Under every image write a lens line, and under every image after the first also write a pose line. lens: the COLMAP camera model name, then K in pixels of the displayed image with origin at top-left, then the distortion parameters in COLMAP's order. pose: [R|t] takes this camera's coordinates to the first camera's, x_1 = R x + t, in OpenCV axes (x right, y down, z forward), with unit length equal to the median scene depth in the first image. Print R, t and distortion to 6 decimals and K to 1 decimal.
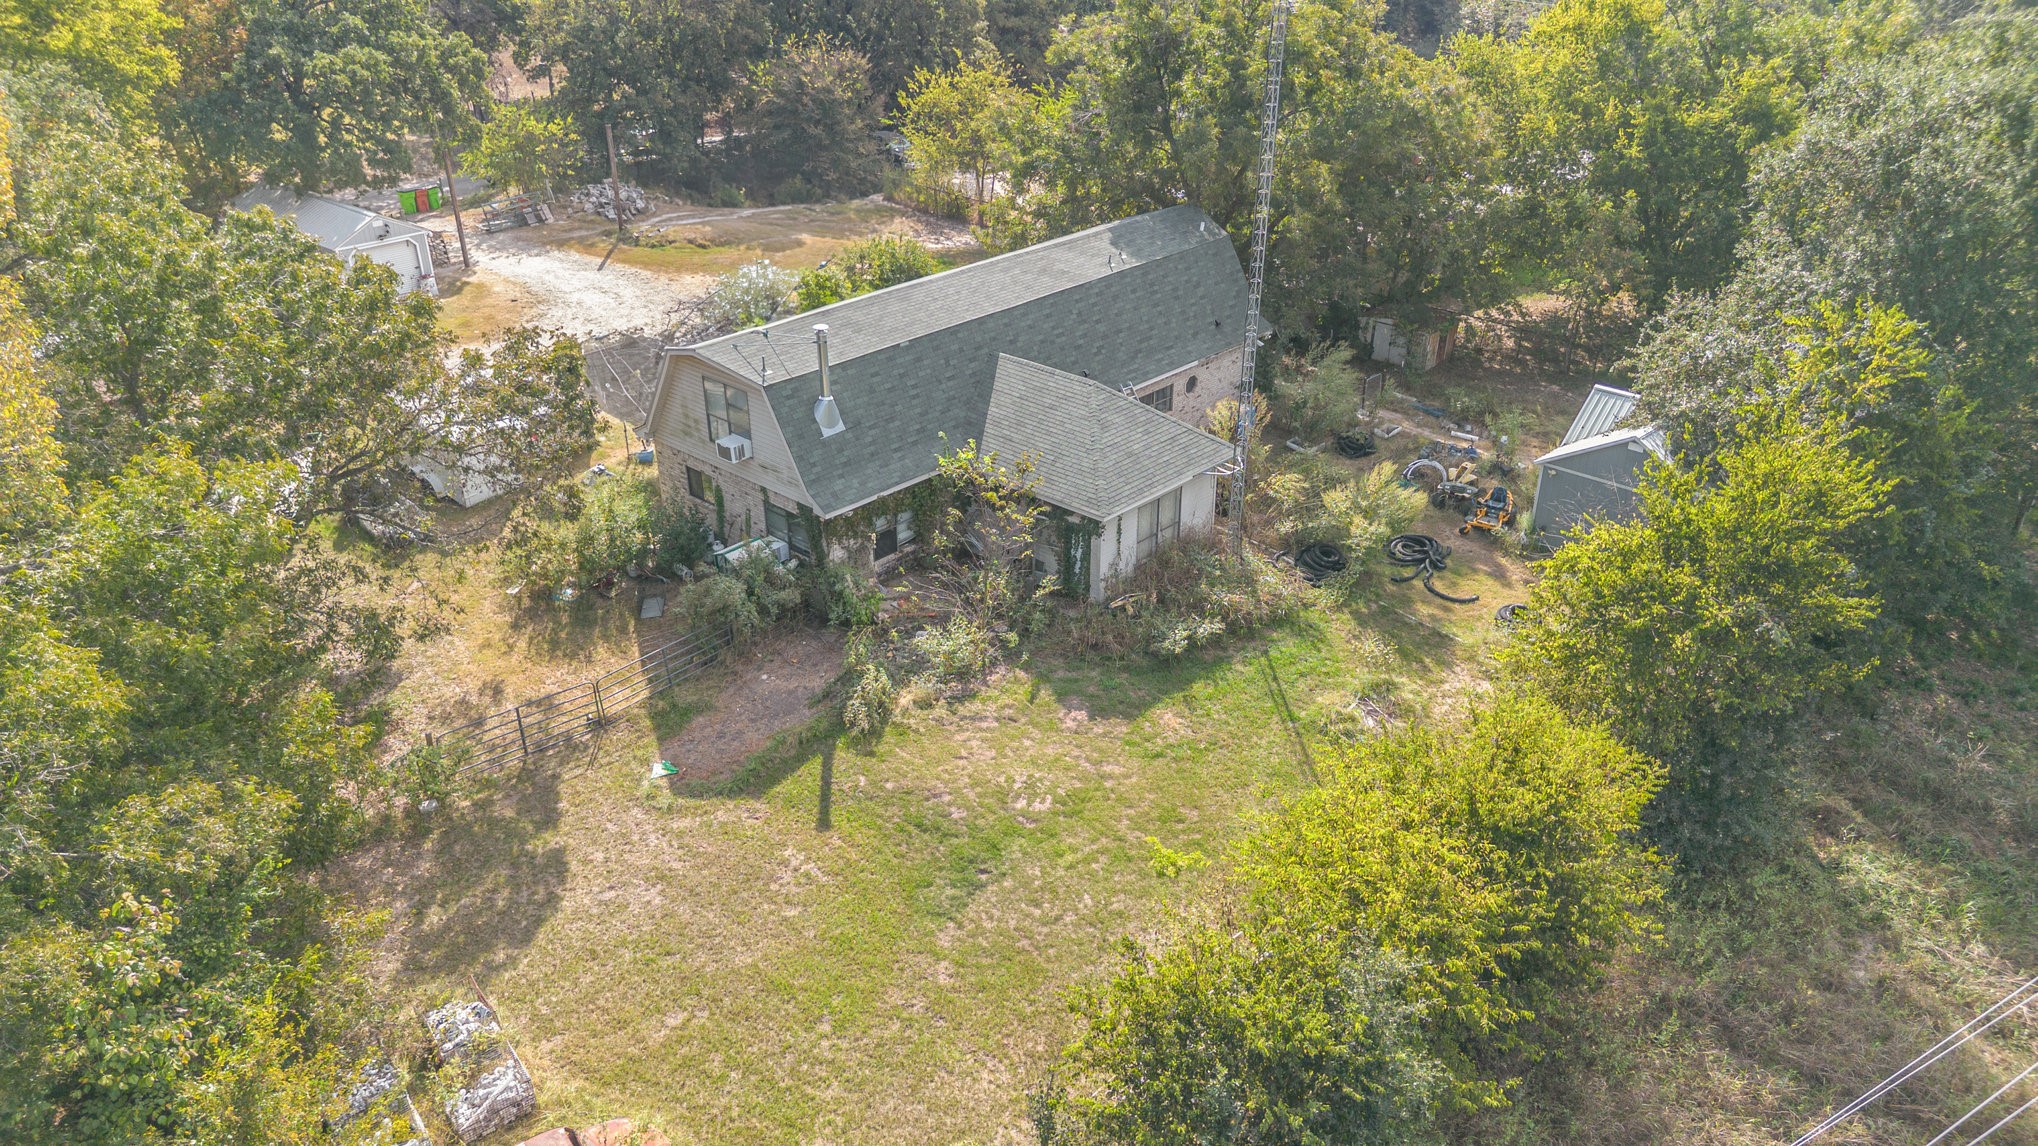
lens RADIAL K [[1456.4, 0, 1037.1], [0, 1456.4, 579.2], [0, 0, 1]] dist [0.066313, -0.066524]
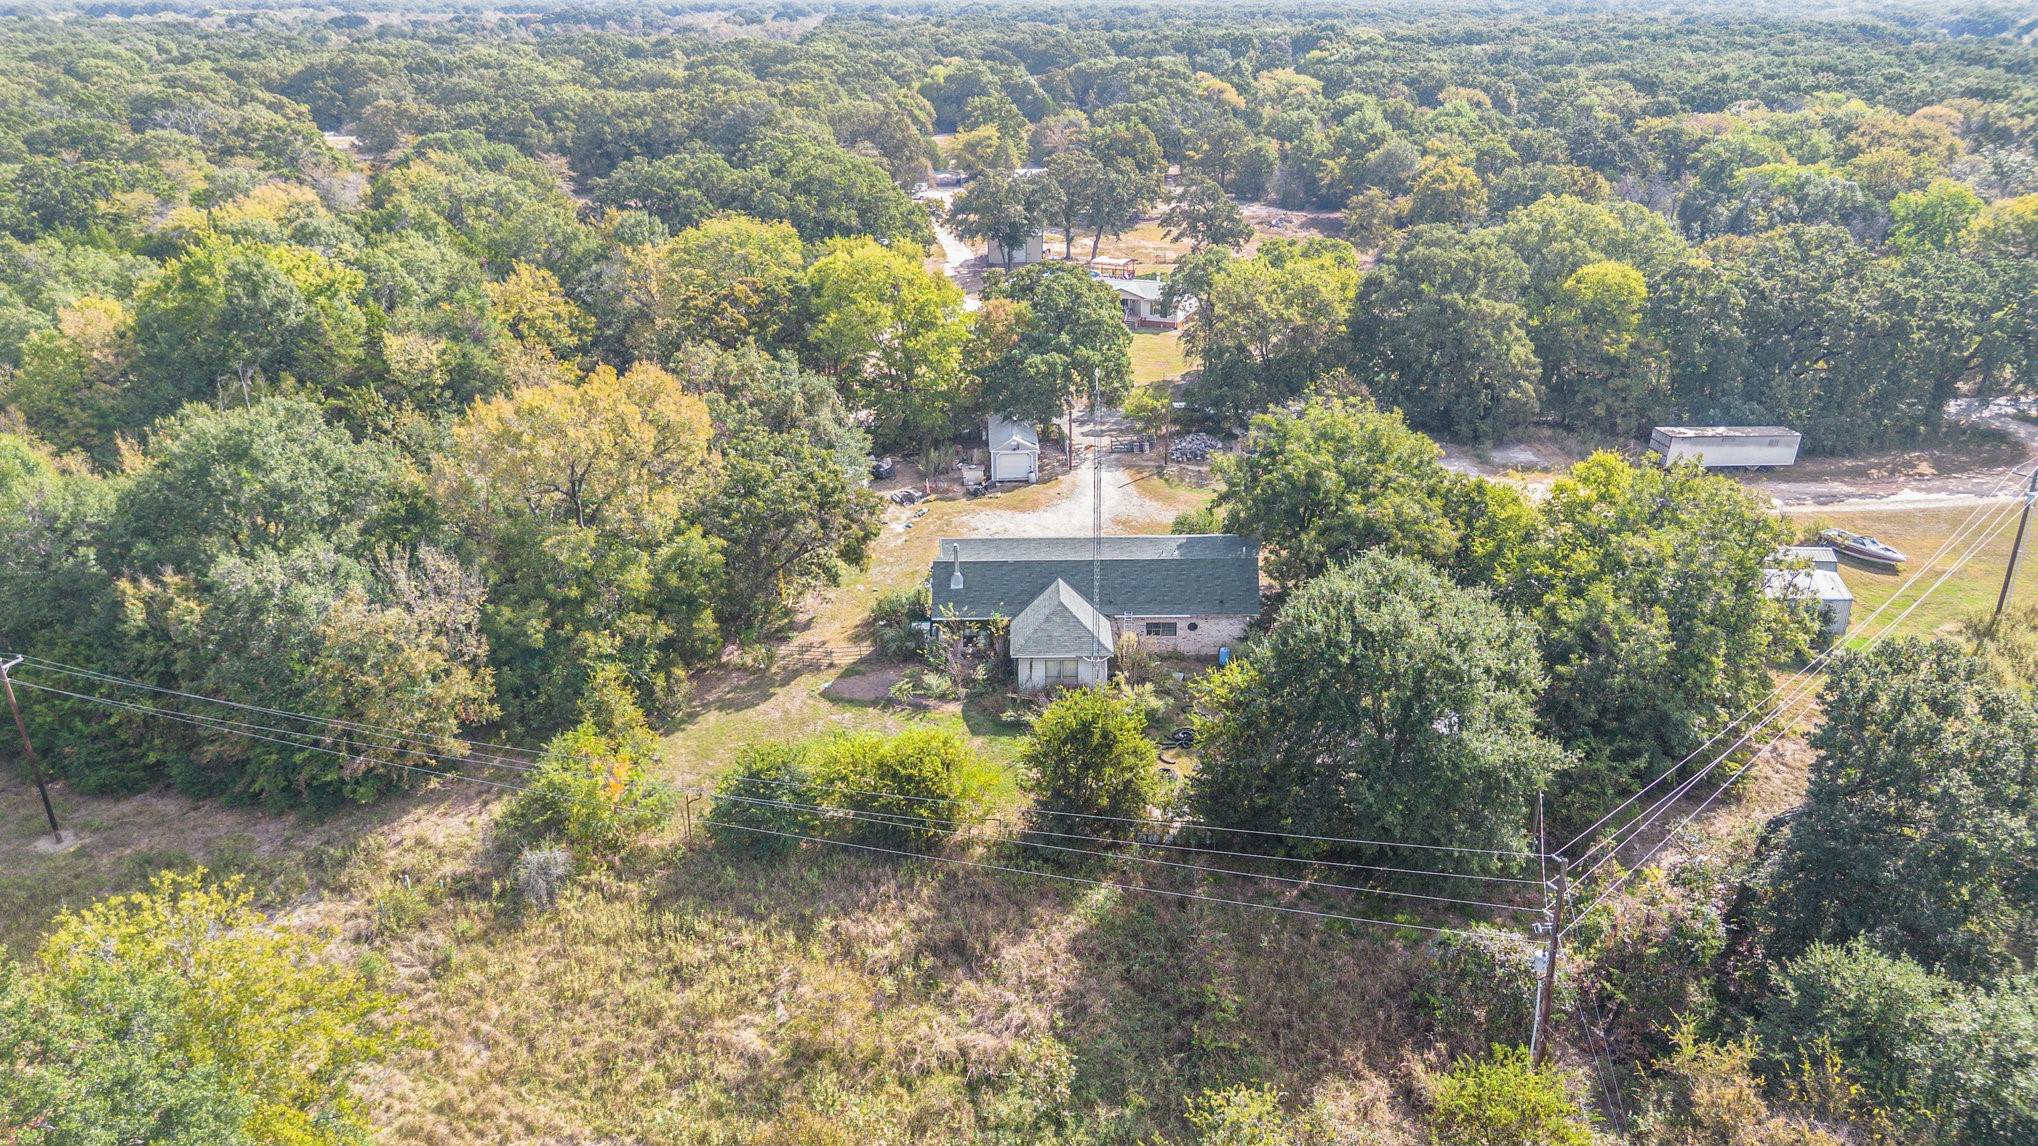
lens RADIAL K [[1456.4, 0, 1021.9], [0, 1456.4, 577.9], [0, 0, 1]] dist [0.066313, -0.066524]
pose [[0.680557, 0.276614, -0.678474, 1.490308], [-0.334465, 0.941173, 0.048225, -0.259299], [0.651901, 0.194106, 0.733040, -0.643186]]
